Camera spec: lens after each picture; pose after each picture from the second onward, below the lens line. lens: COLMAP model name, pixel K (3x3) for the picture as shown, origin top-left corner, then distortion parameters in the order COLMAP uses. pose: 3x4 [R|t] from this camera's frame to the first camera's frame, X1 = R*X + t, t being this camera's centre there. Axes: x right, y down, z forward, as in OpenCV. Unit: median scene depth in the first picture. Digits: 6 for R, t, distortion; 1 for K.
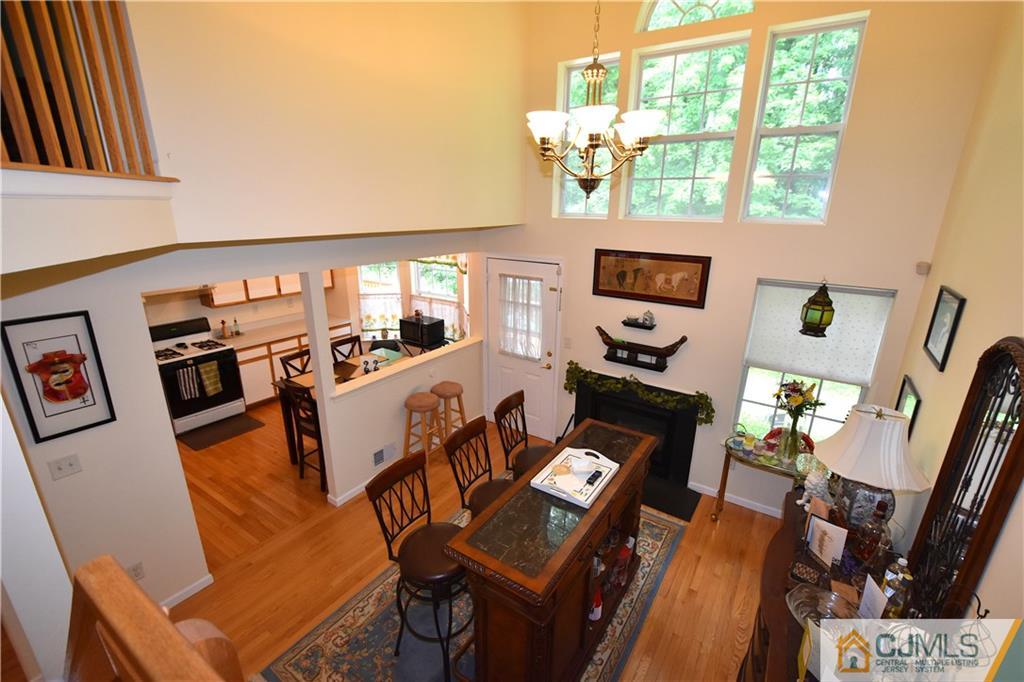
lens RADIAL K [[448.4, 0, 514.6], [0, 448.4, 348.3], [0, 0, 1]] dist [0.009143, -0.009227]
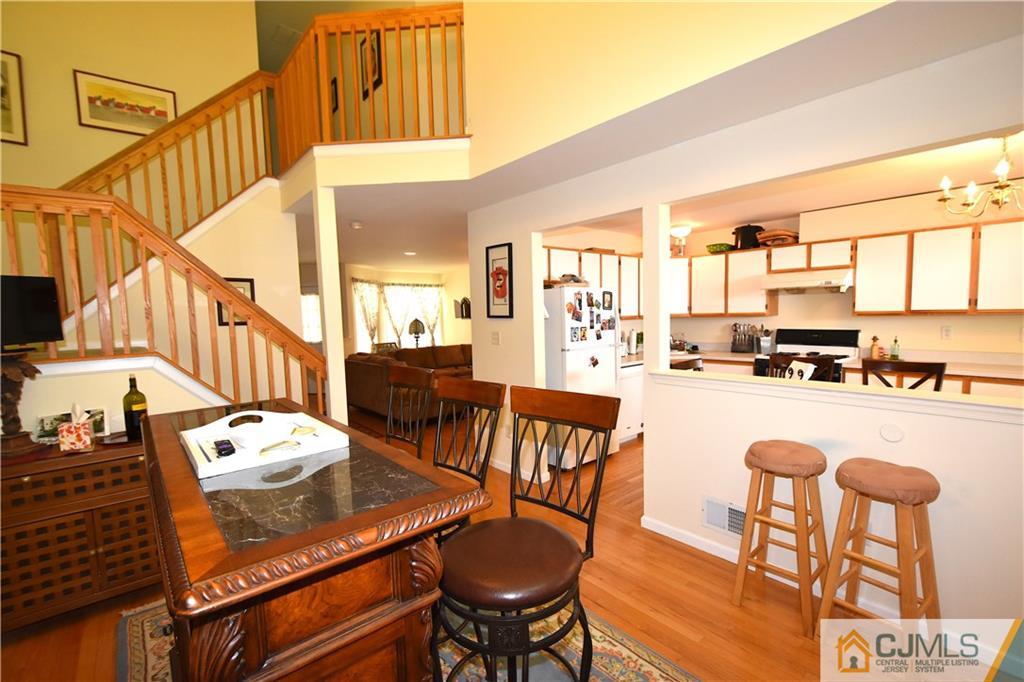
lens RADIAL K [[448.4, 0, 514.6], [0, 448.4, 348.3], [0, 0, 1]] dist [0.009143, -0.009227]
pose [[-0.271636, 0.070260, -0.959832, 0.275879], [-0.275363, 0.949963, 0.147466, 0.014988], [0.922165, 0.304360, -0.238698, 0.677313]]
